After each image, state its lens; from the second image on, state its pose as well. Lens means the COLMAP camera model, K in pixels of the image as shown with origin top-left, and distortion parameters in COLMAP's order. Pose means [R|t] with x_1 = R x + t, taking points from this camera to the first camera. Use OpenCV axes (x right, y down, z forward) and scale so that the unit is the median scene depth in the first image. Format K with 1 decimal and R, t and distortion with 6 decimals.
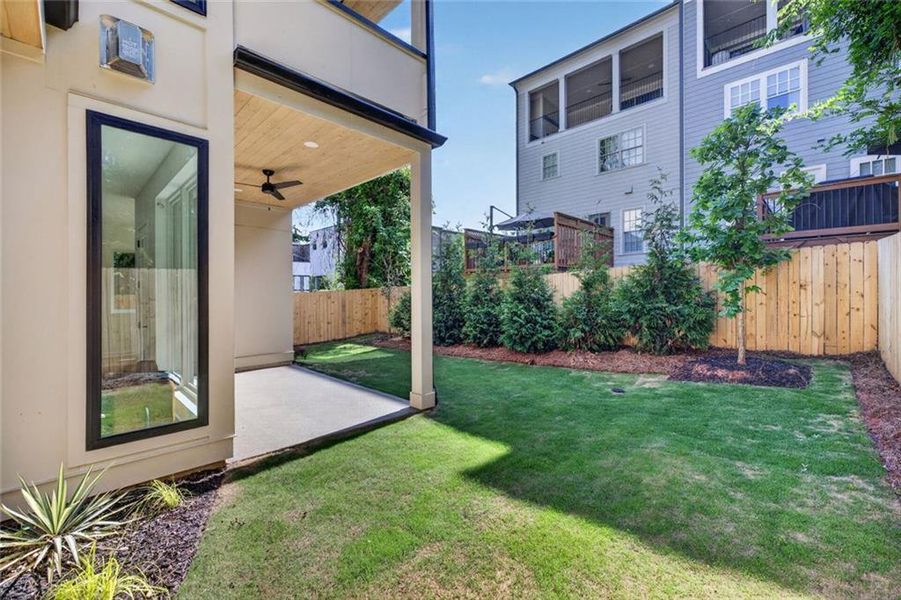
lens RADIAL K [[373.6, 0, 448.9], [0, 373.6, 292.3], [0, 0, 1]] dist [0.002627, 0.000247]
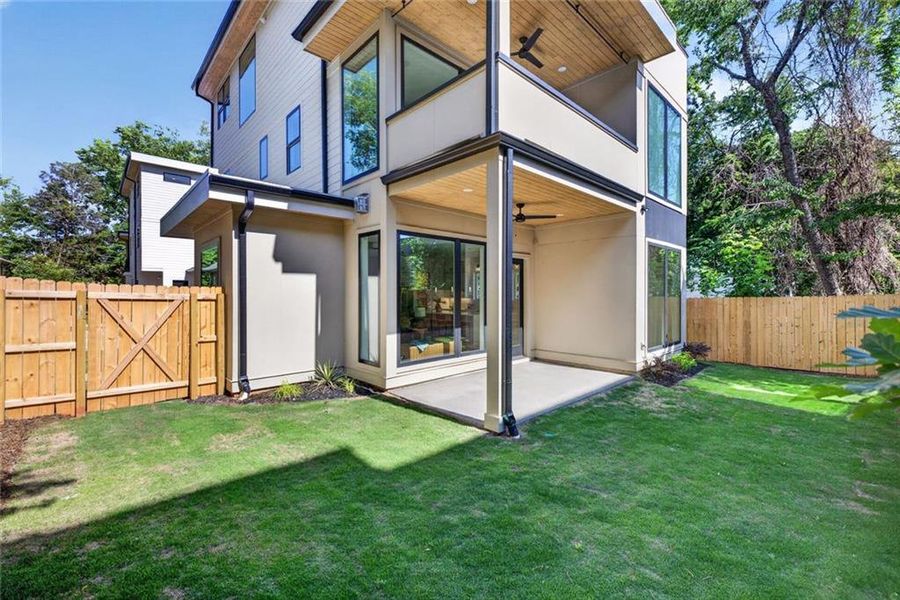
lens RADIAL K [[373.2, 0, 448.4], [0, 373.2, 292.4], [0, 0, 1]] dist [0.002627, 0.000247]
pose [[-0.029713, 0.003123, -0.999554, 1.044647], [0.003874, 0.999988, 0.003009, -0.048302], [0.999551, -0.003783, -0.029724, 1.083863]]
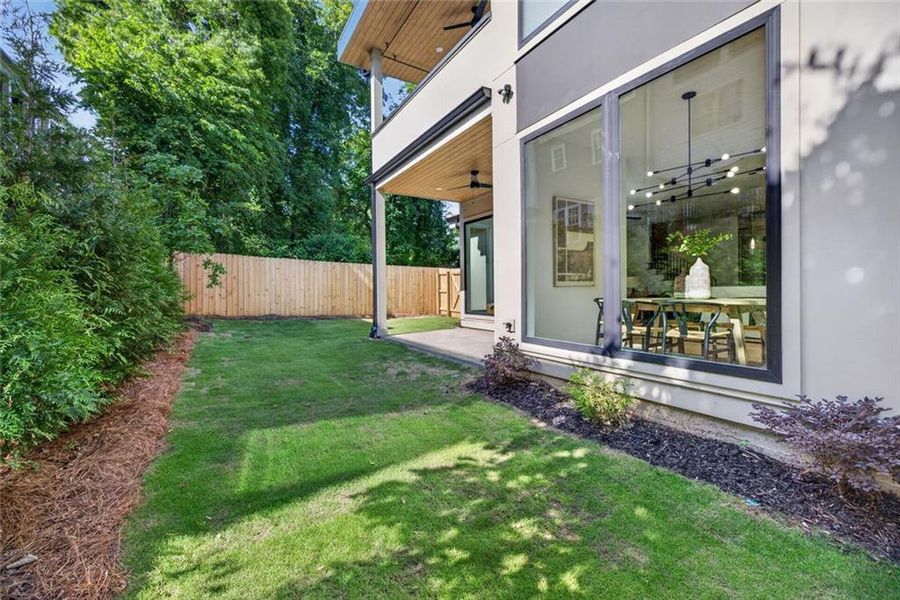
lens RADIAL K [[373.2, 0, 448.4], [0, 373.2, 292.4], [0, 0, 1]] dist [0.002627, 0.000247]
pose [[-0.970496, 0.013281, 0.240750, -0.950235], [0.014829, 0.999879, 0.004617, 0.123497], [-0.240660, 0.008051, -0.970576, 3.110542]]
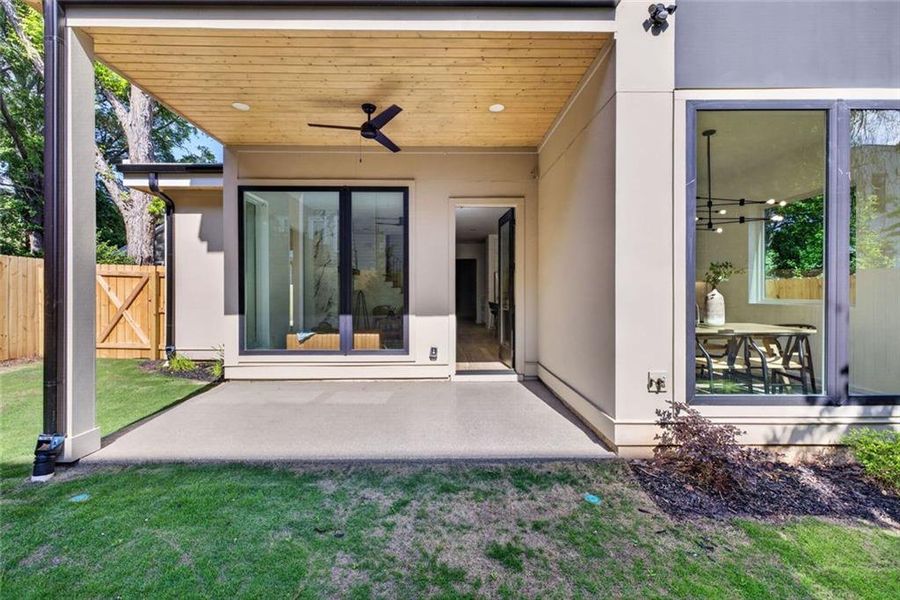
lens RADIAL K [[373.2, 0, 448.4], [0, 373.2, 292.4], [0, 0, 1]] dist [0.002627, 0.000247]
pose [[-0.700613, 0.007944, -0.713497, -0.085450], [0.006672, 0.999967, 0.004581, 0.052852], [0.713510, -0.001551, -0.700643, 2.211371]]
